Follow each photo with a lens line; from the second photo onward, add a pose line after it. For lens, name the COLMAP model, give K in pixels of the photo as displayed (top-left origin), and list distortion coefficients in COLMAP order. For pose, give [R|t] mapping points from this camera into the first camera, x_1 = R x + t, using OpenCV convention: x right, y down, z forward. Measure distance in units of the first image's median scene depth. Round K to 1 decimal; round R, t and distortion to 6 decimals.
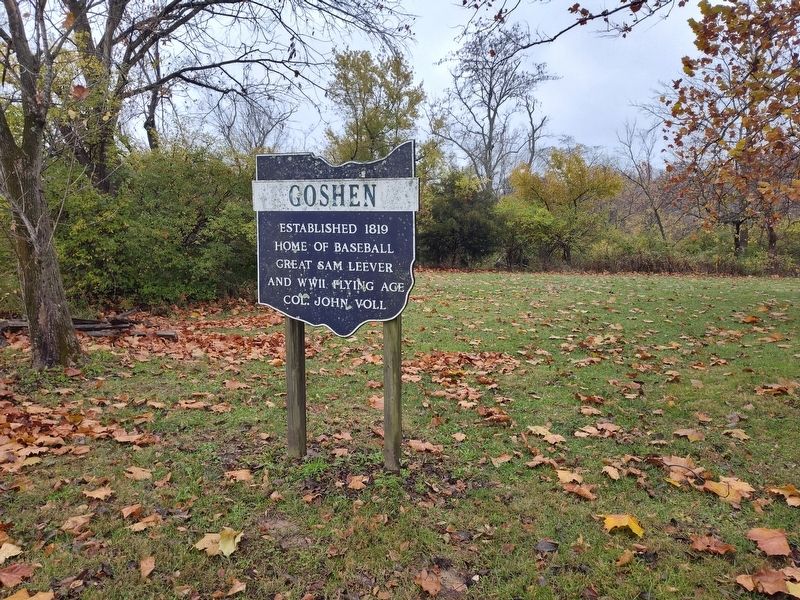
lens RADIAL K [[555.4, 0, 400.6], [0, 555.4, 296.1], [0, 0, 1]] dist [0.052064, -0.066010]
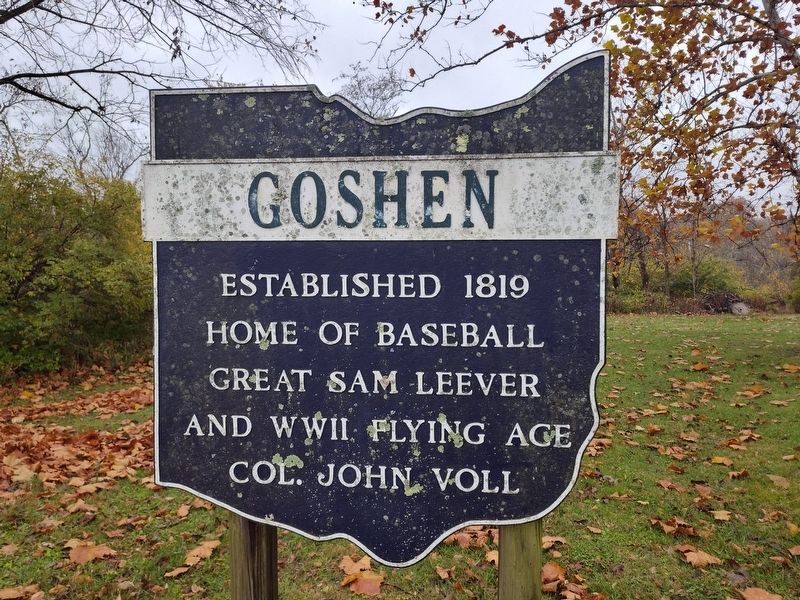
lens RADIAL K [[555.4, 0, 400.6], [0, 555.4, 296.1], [0, 0, 1]] dist [0.052064, -0.066010]
pose [[0.975352, -0.019284, 0.219809, -0.184483], [0.035416, 0.996940, -0.069688, -0.085901], [-0.217792, 0.075755, 0.973051, 0.617282]]
